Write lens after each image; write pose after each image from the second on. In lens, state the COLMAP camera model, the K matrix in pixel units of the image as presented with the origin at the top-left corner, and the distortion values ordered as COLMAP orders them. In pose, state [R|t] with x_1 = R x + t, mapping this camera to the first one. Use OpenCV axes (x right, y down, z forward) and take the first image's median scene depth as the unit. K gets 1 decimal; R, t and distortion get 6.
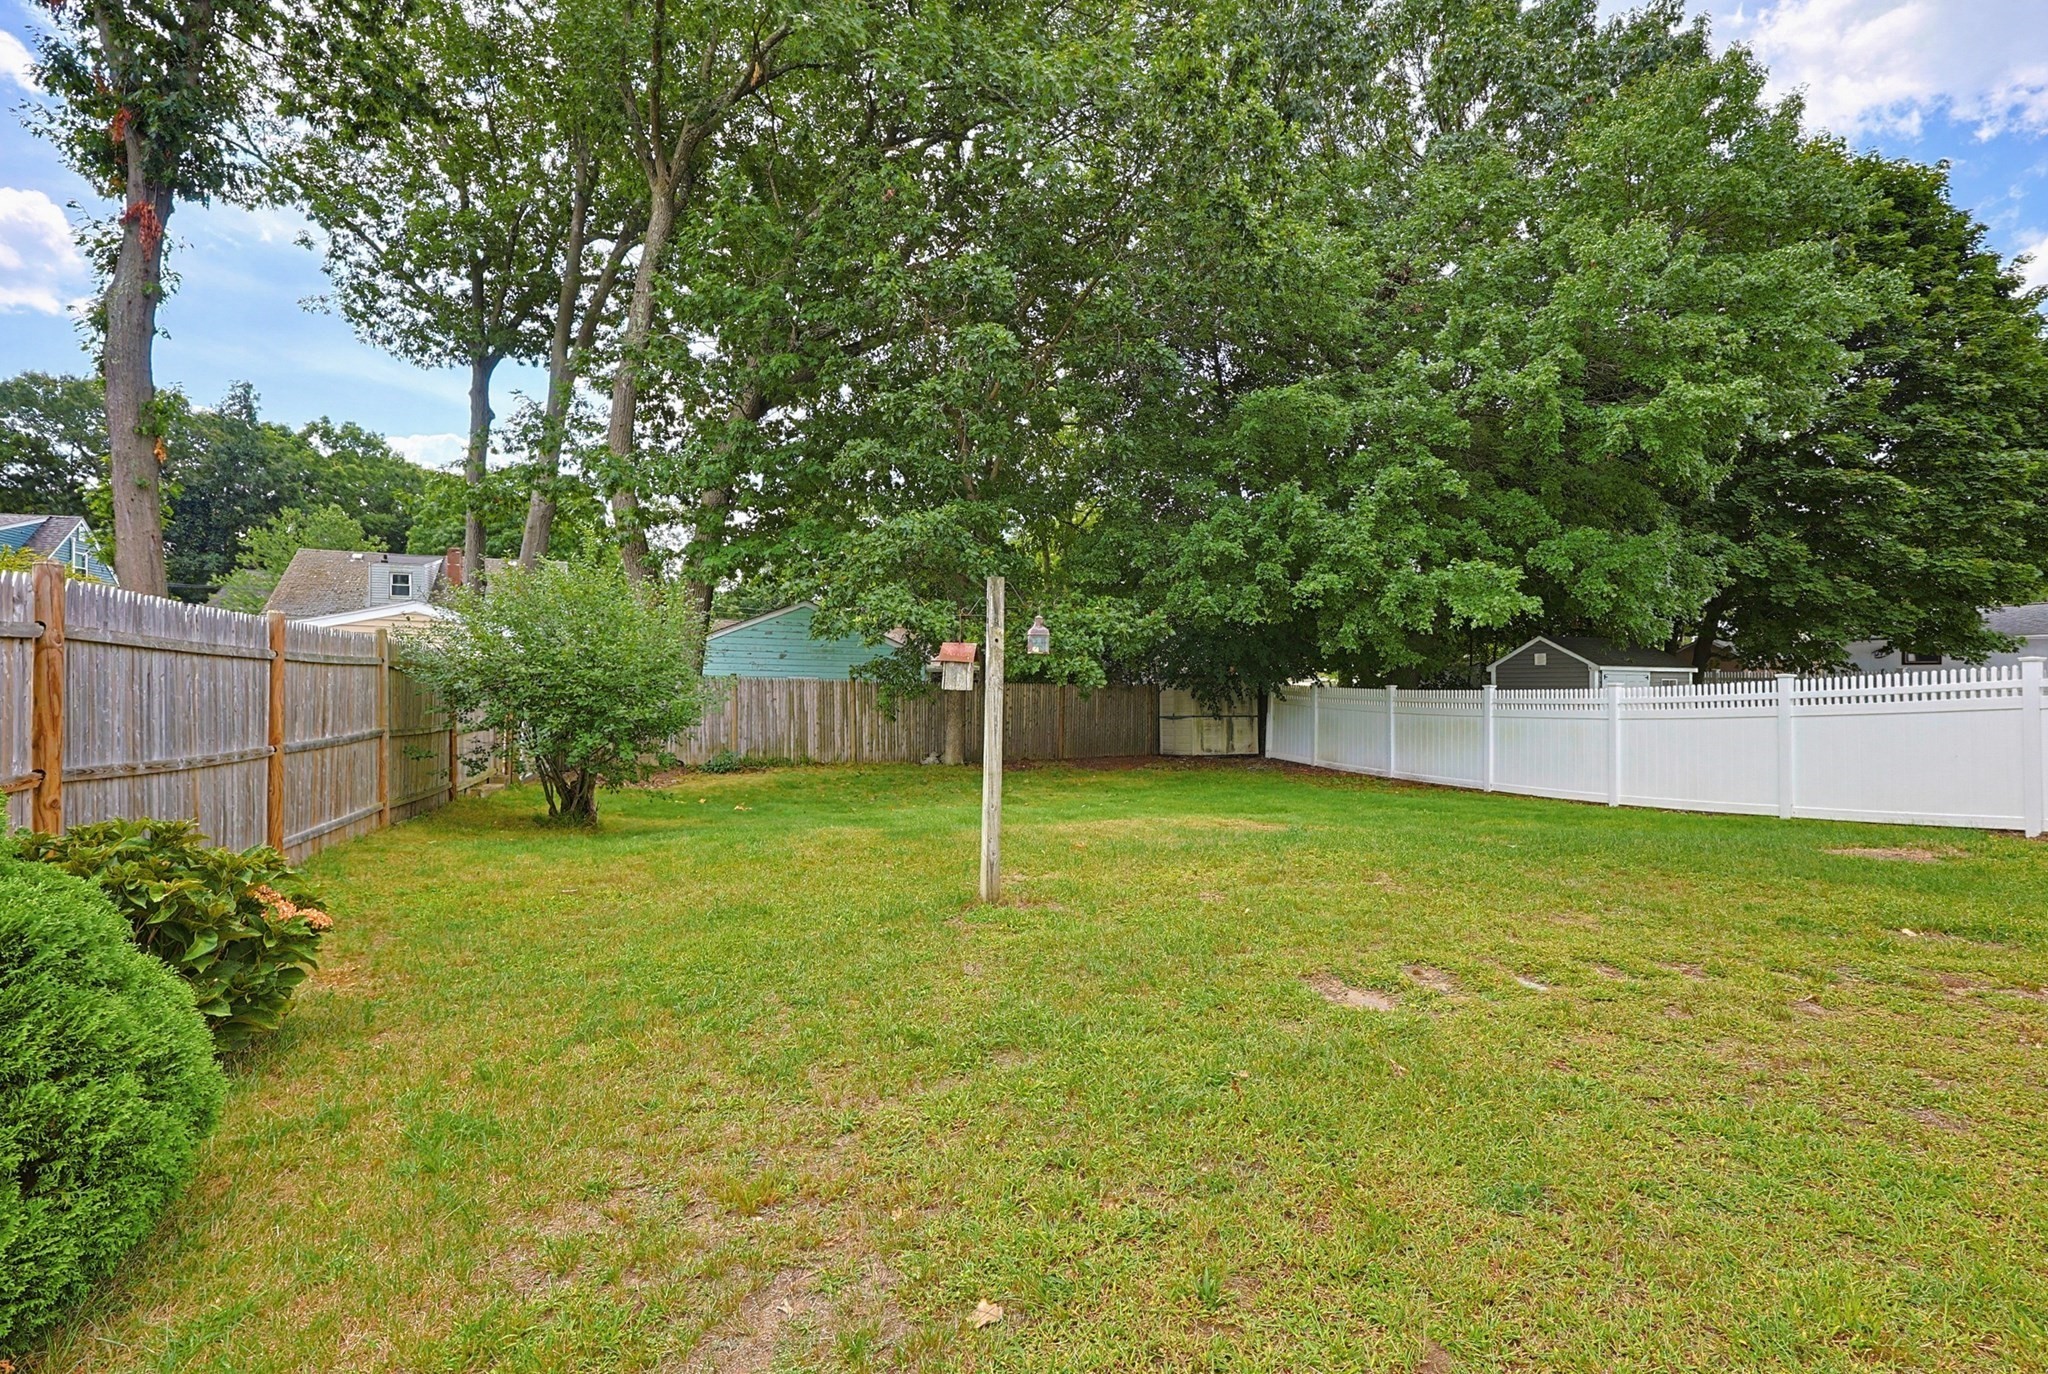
lens RADIAL K [[940.9, 0, 1024.0], [0, 940.9, 687.0], [0, 0, 1]] dist [-0.002309, -0.000111]
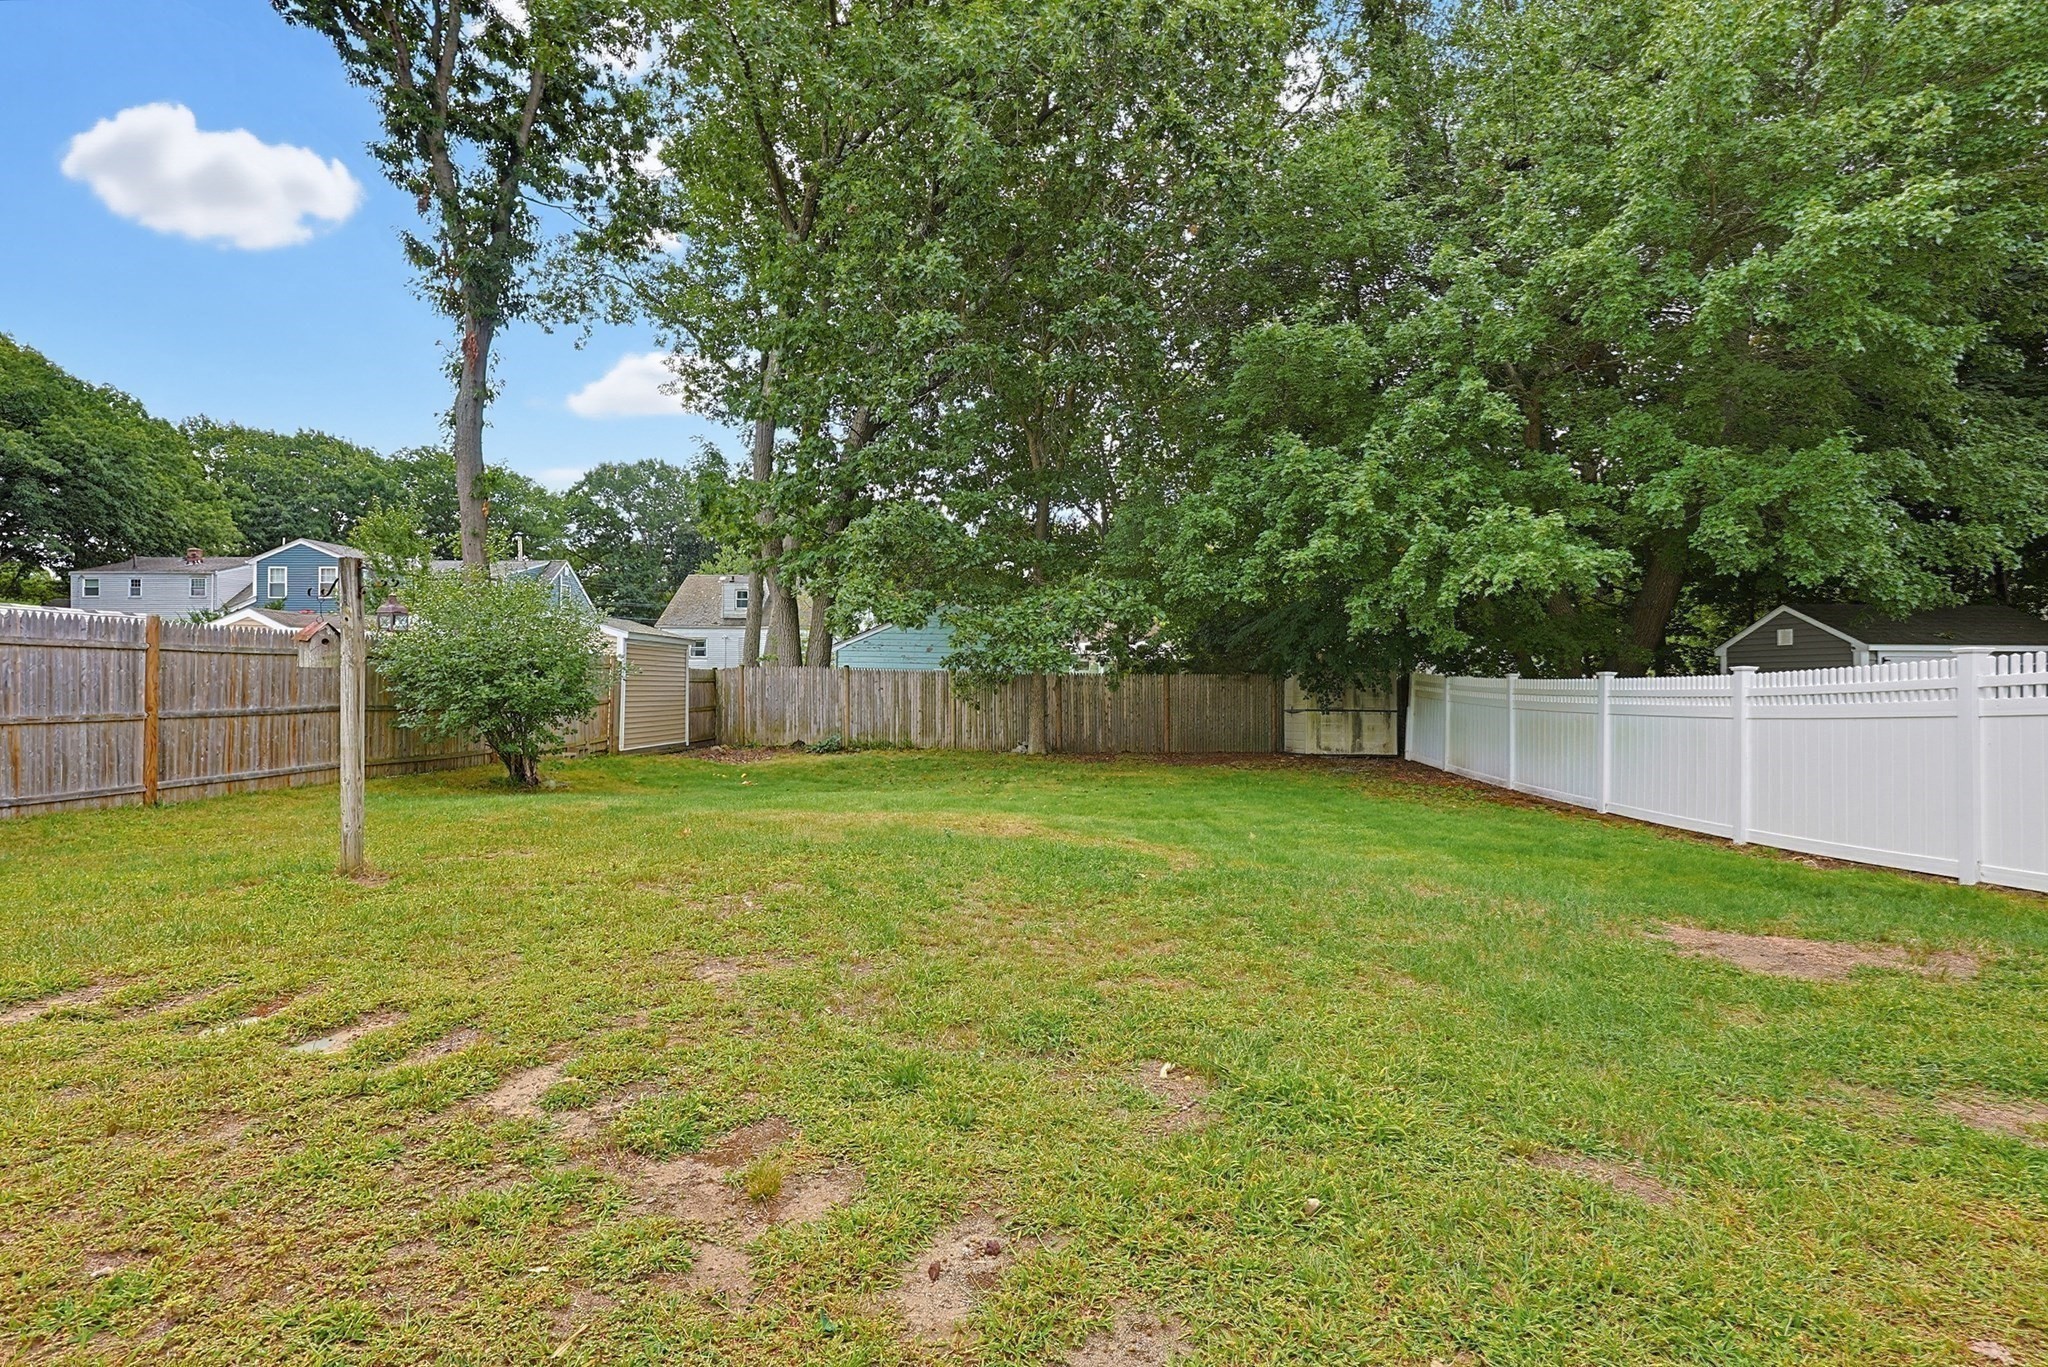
lens RADIAL K [[887.5, 0, 1029.1], [0, 887.5, 688.5], [0, 0, 1]] dist [0.000280, -0.000002]
pose [[0.899355, 0.003756, -0.437203, 0.342846], [-0.001210, 0.999981, 0.006103, 0.006497], [0.437217, -0.004960, 0.899342, 0.140713]]
